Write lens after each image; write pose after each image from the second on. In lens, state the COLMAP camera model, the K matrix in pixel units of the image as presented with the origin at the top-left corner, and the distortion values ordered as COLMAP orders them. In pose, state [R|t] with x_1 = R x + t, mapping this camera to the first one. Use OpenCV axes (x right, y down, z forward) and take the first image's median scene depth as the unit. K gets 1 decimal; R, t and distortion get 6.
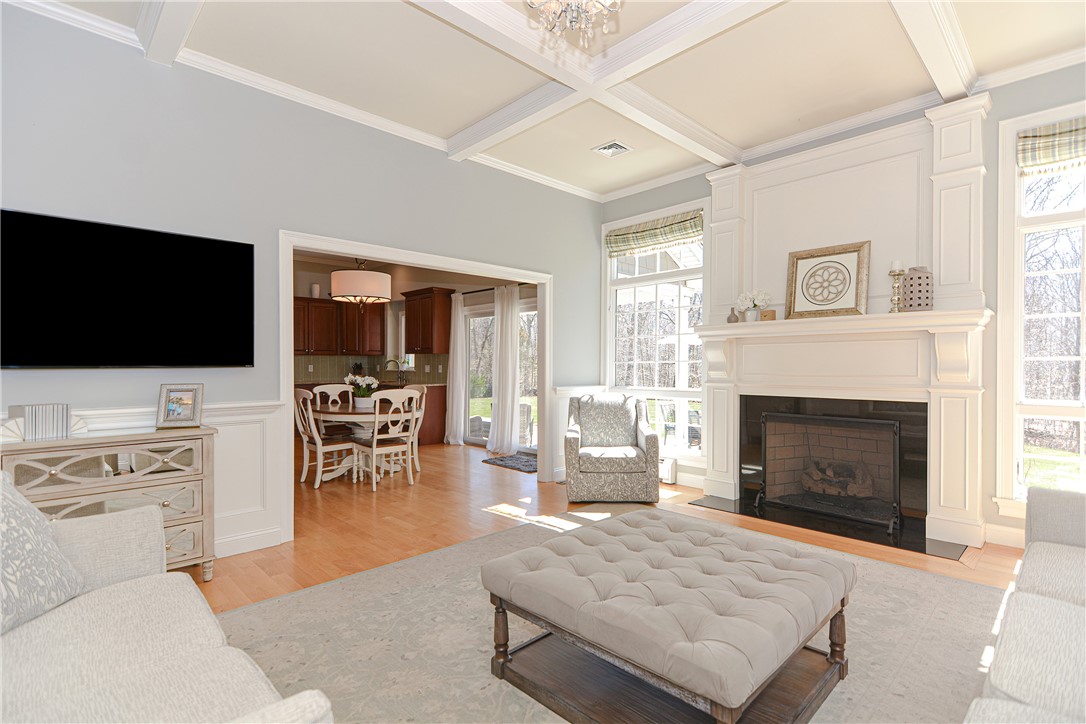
lens RADIAL K [[521.9, 0, 539.6], [0, 521.9, 368.9], [0, 0, 1]] dist [0.011227, -0.003586]
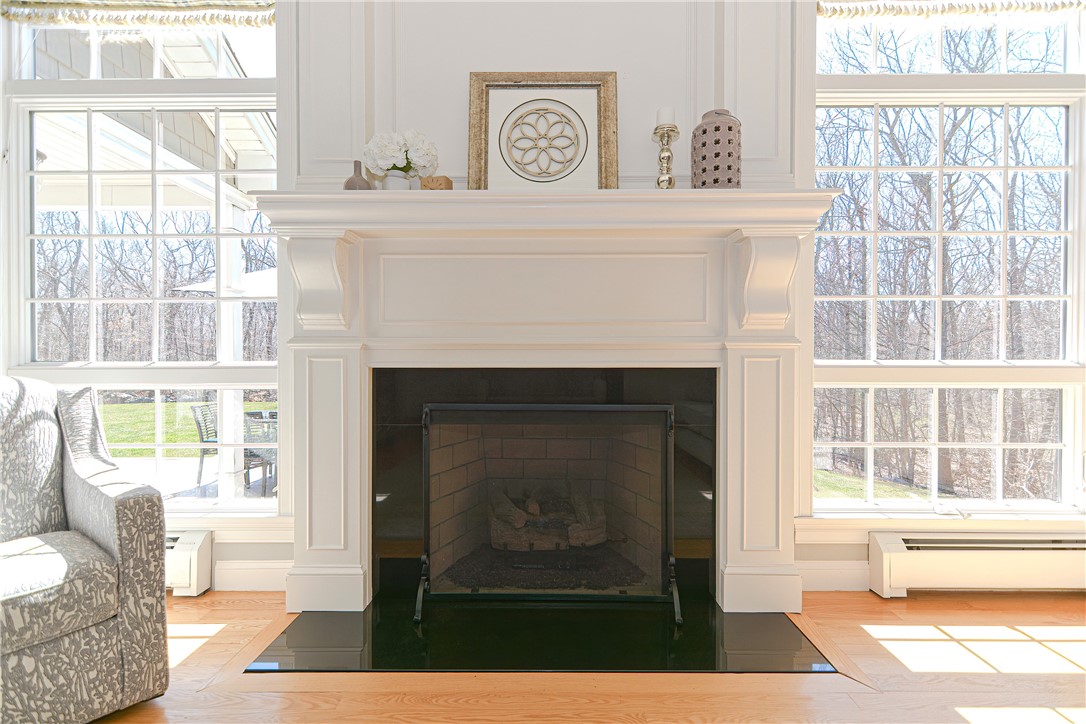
lens RADIAL K [[521.9, 0, 545.2], [0, 521.9, 367.4], [0, 0, 1]] dist [0.011227, -0.003586]
pose [[0.696485, -0.012493, 0.717463, 0.177253], [0.004445, 0.999904, 0.013096, 0.046139], [-0.717558, -0.005932, 0.696474, 0.624222]]
